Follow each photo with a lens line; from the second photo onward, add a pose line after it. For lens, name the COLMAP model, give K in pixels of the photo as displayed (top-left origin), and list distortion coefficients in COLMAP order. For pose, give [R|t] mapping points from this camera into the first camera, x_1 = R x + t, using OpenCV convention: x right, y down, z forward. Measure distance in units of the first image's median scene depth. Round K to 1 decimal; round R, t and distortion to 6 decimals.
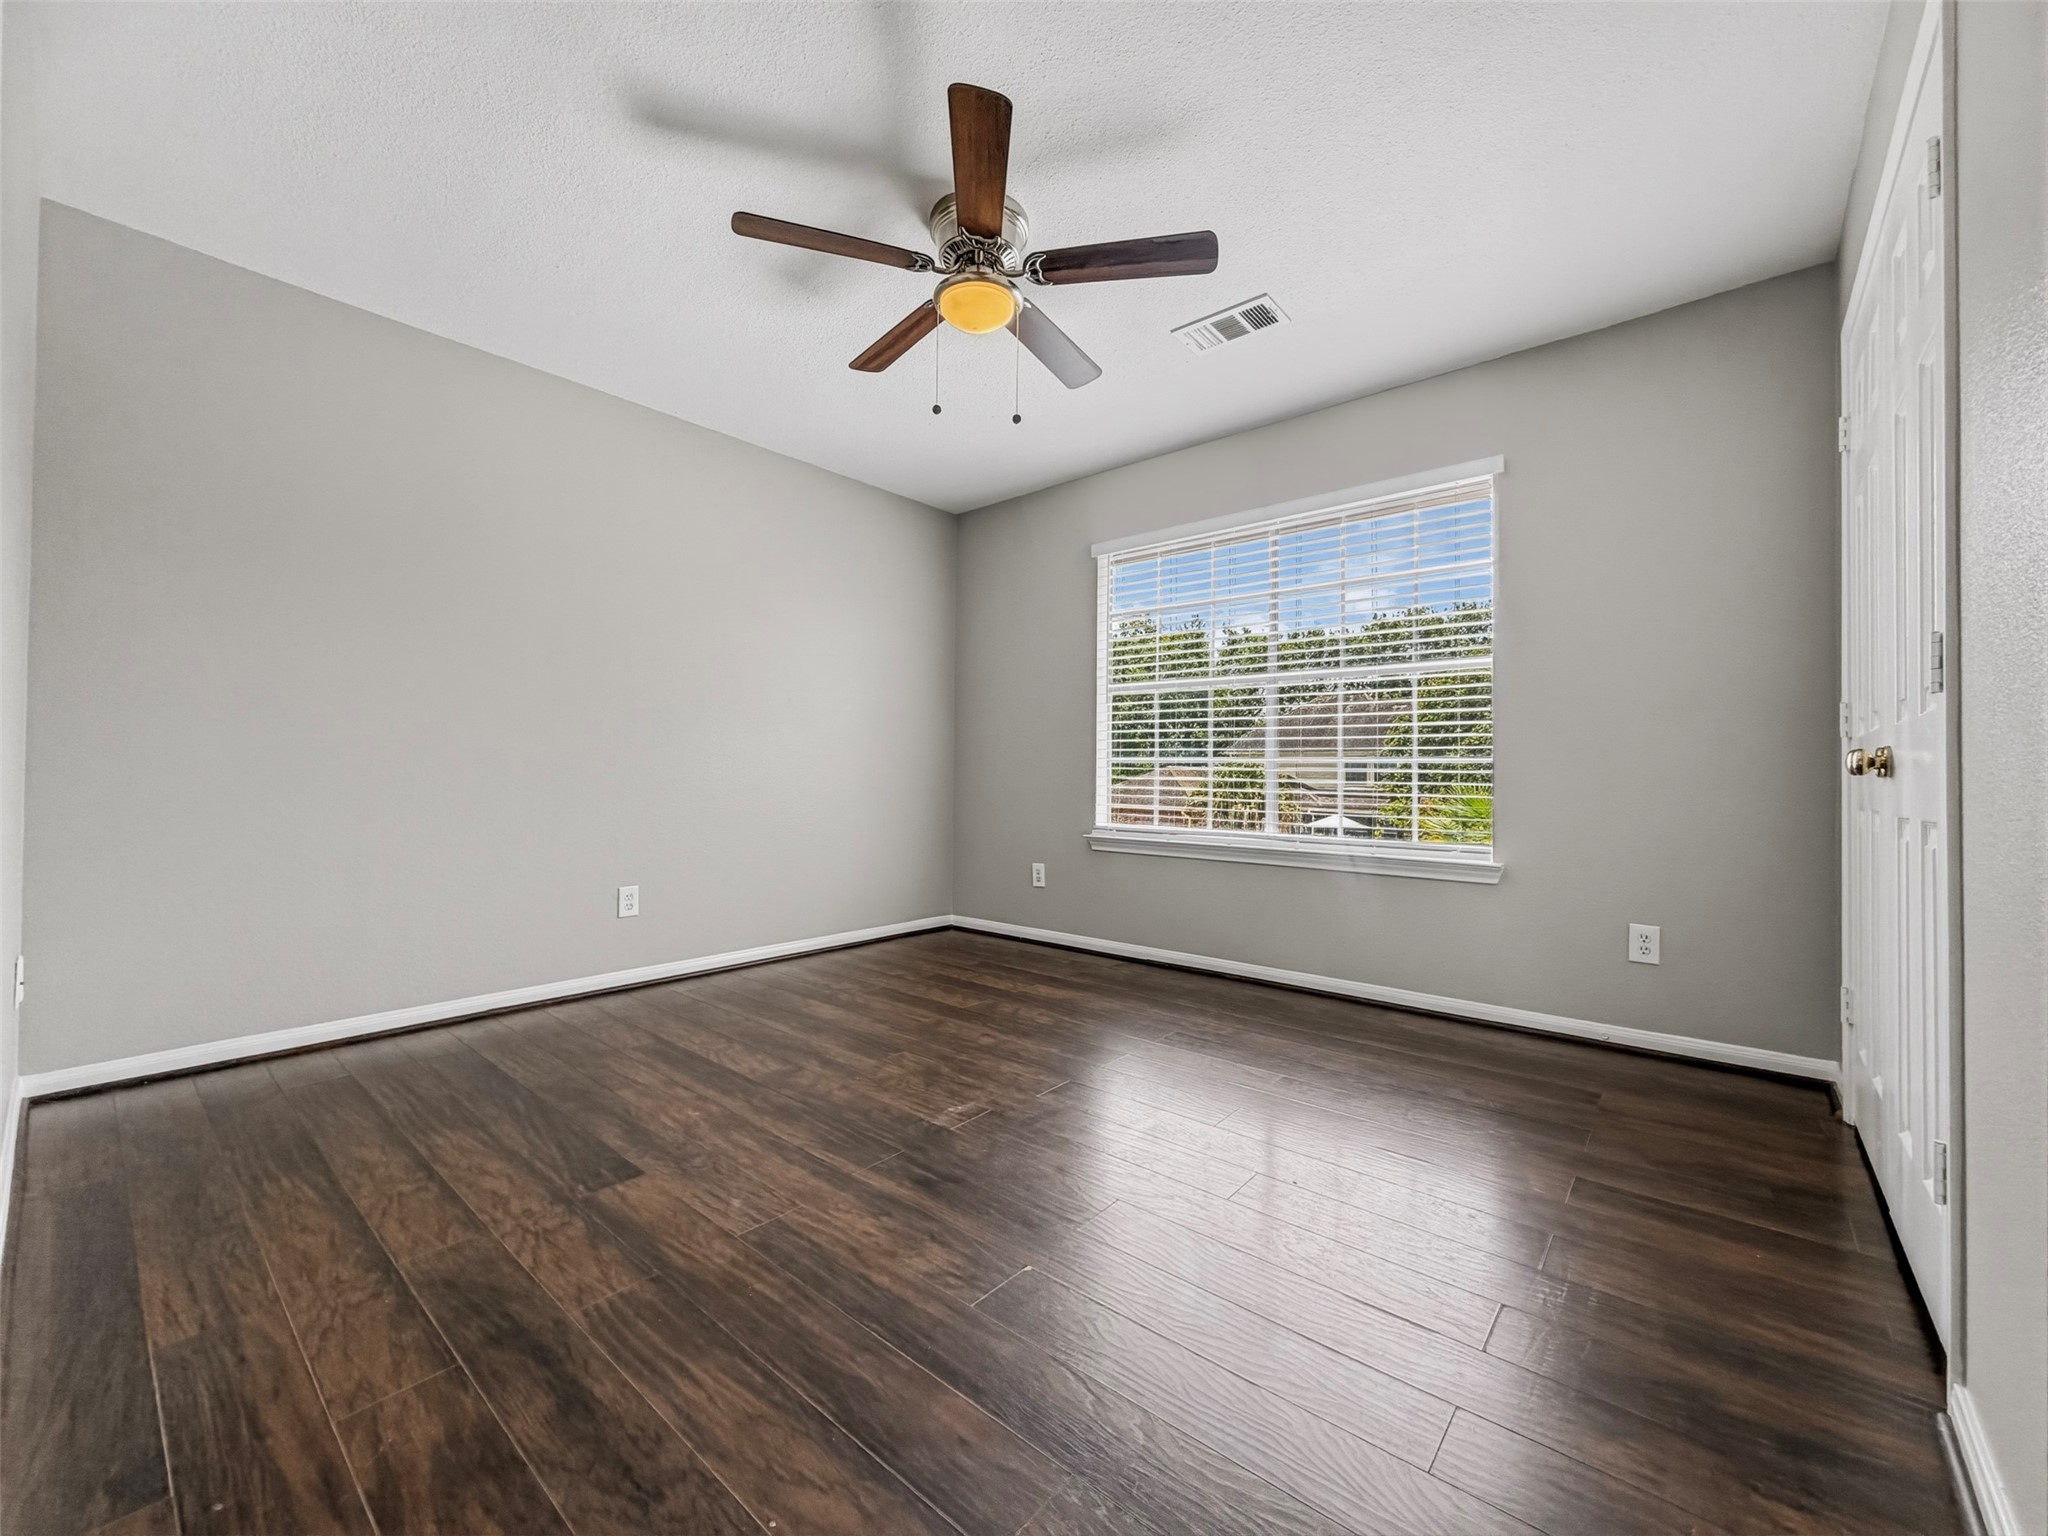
lens RADIAL K [[849.4, 0, 1024.0], [0, 849.4, 768.0], [0, 0, 1]] dist [-0.000806, -0.000069]
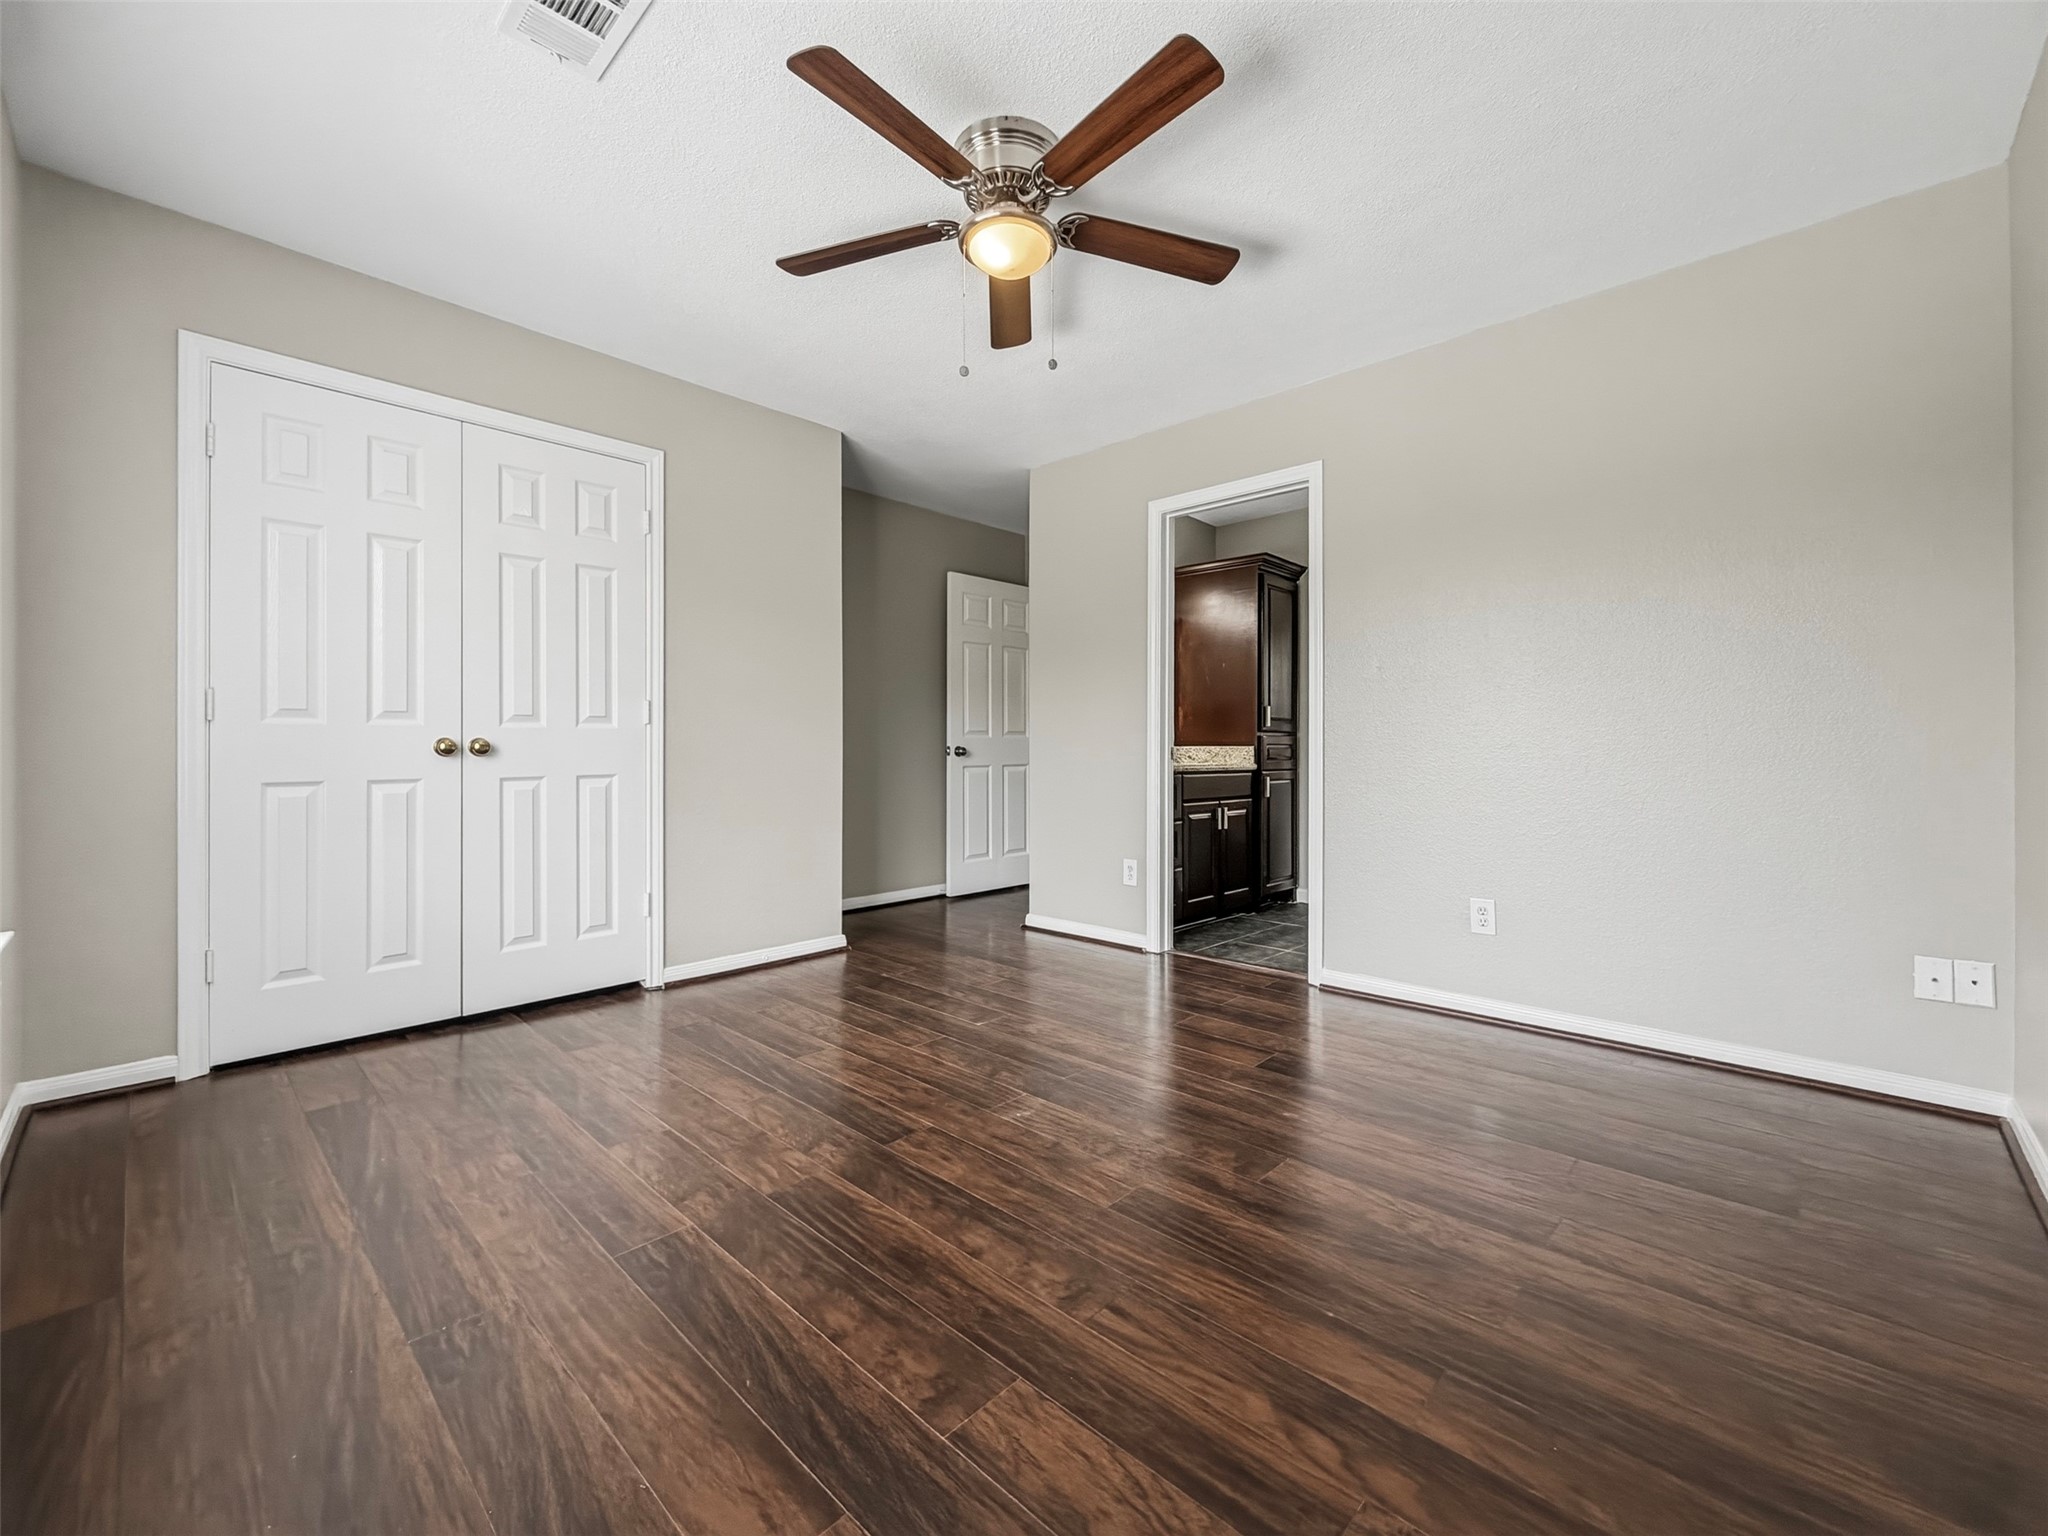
lens RADIAL K [[849.4, 0, 1024.0], [0, 849.4, 768.0], [0, 0, 1]] dist [-0.000806, -0.000069]
pose [[-0.998535, -0.011951, 0.052779, -0.116433], [-0.010697, 0.999655, 0.023980, -0.013006], [-0.053047, 0.023380, -0.998318, 1.790957]]
